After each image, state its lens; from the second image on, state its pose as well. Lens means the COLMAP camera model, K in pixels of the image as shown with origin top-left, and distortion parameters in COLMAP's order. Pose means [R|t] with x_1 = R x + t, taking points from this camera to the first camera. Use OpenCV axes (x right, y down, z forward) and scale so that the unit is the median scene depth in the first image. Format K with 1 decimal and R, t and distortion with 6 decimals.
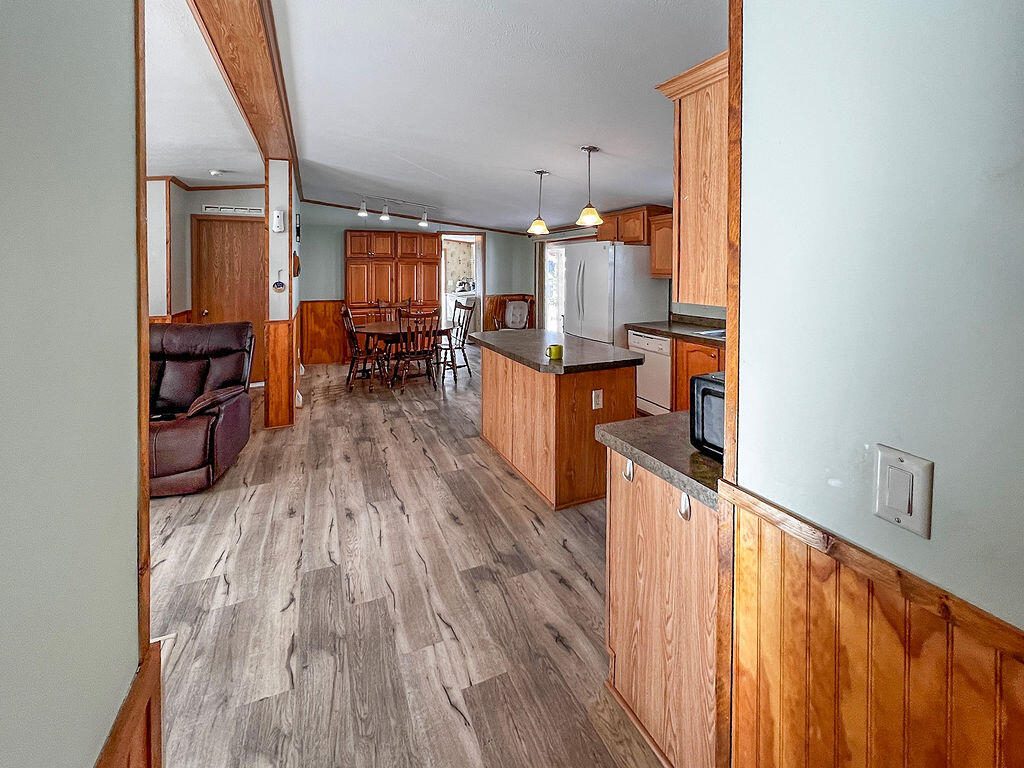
lens RADIAL K [[503.9, 0, 540.0], [0, 503.9, 382.9], [0, 0, 1]] dist [-0.020915, -0.000068]
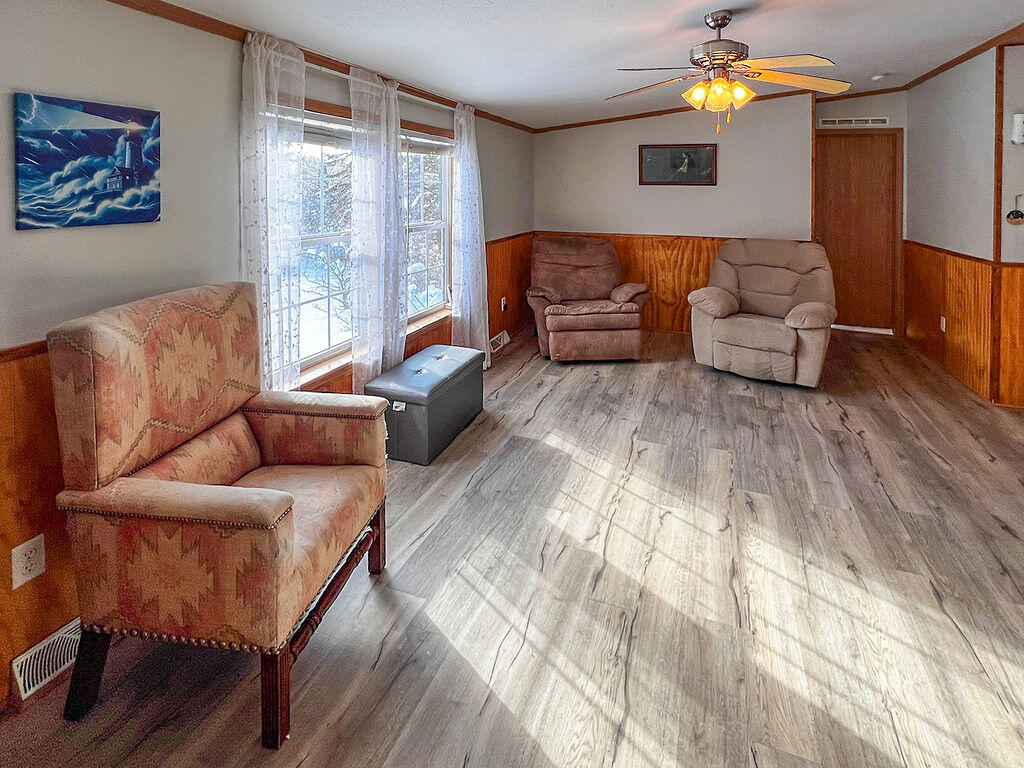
lens RADIAL K [[511.2, 0, 509.1], [0, 511.2, 386.6], [0, 0, 1]] dist [-0.002108, -0.000194]
pose [[0.699966, 0.267529, -0.662175, -0.725960], [-0.169436, 0.962923, 0.209931, 0.055168], [0.693786, -0.034748, 0.719342, -0.252596]]
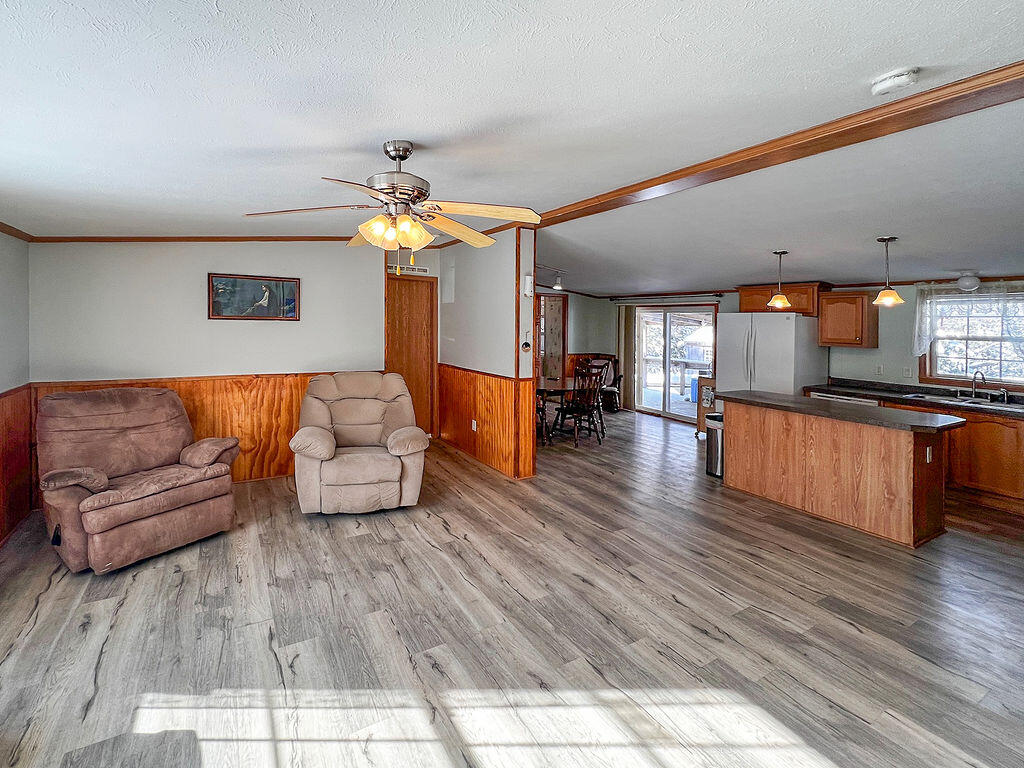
lens RADIAL K [[511.2, 0, 509.1], [0, 511.2, 386.6], [0, 0, 1]] dist [-0.002108, -0.000194]
pose [[0.995727, 0.019623, 0.090240, -1.003803], [-0.010552, 0.994940, -0.099916, 0.006182], [-0.091744, 0.098537, 0.990895, -0.123057]]
